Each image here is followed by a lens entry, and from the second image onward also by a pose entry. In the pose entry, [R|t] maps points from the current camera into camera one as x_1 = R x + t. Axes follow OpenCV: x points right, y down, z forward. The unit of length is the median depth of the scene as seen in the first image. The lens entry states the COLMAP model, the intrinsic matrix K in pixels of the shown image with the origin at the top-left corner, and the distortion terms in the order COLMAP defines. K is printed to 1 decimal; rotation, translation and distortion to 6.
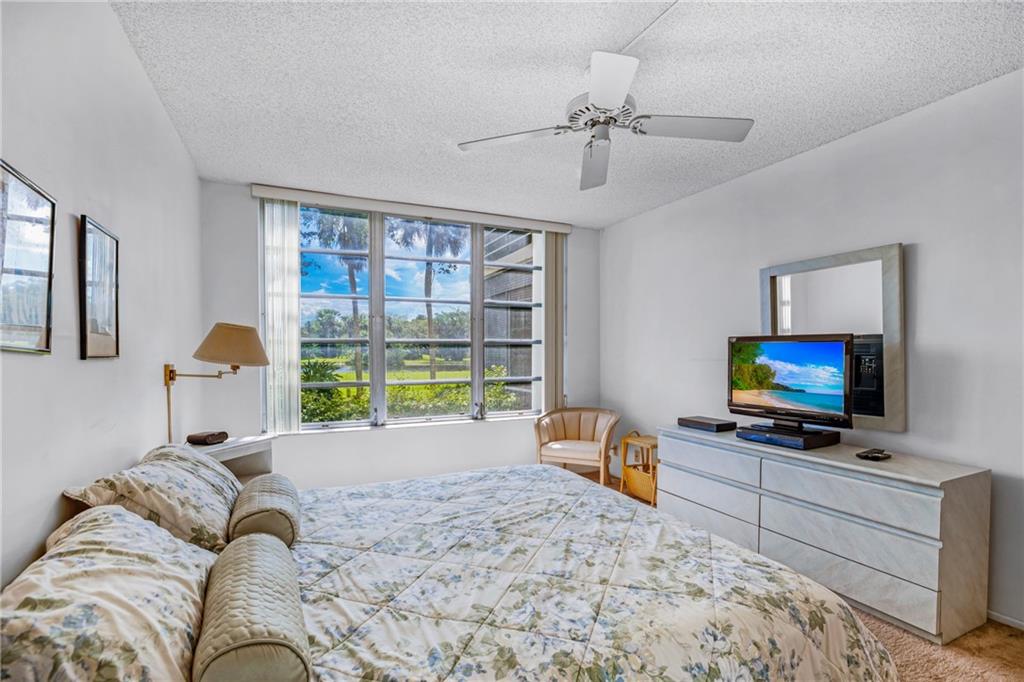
lens RADIAL K [[483.8, 0, 529.0], [0, 483.8, 345.7], [0, 0, 1]] dist [-0.046941, 0.017481]
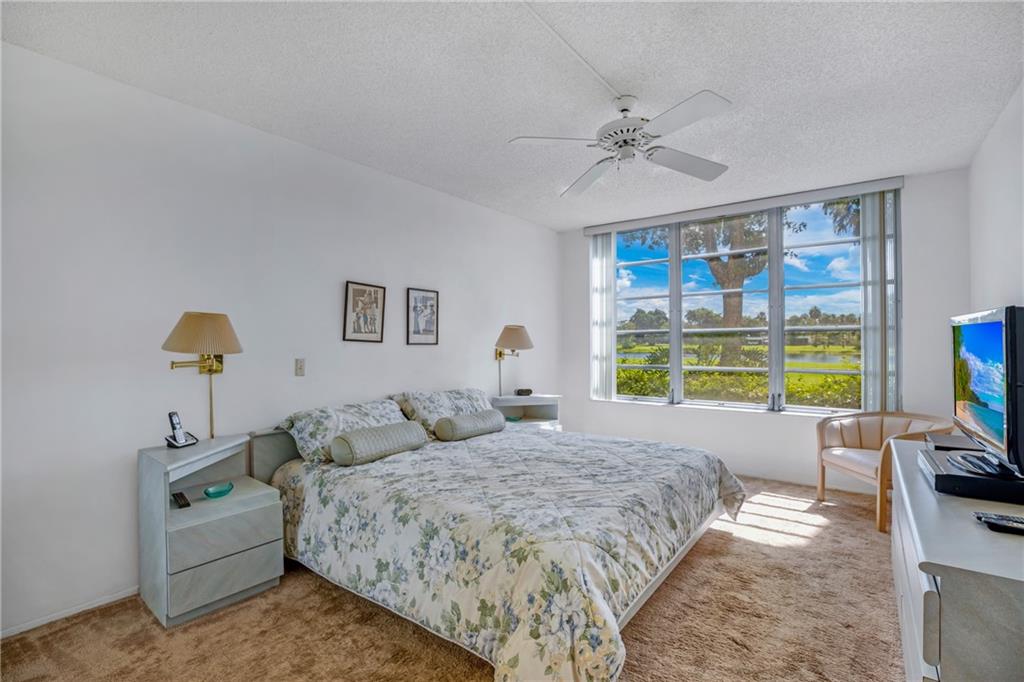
lens RADIAL K [[473.6, 0, 518.2], [0, 473.6, 340.5], [0, 0, 1]] dist [-0.024804, 0.000465]
pose [[0.446029, -0.004894, -0.895005, 1.367457], [0.014360, 0.999895, 0.001688, 0.008582], [0.894903, -0.013605, 0.446053, 0.352334]]
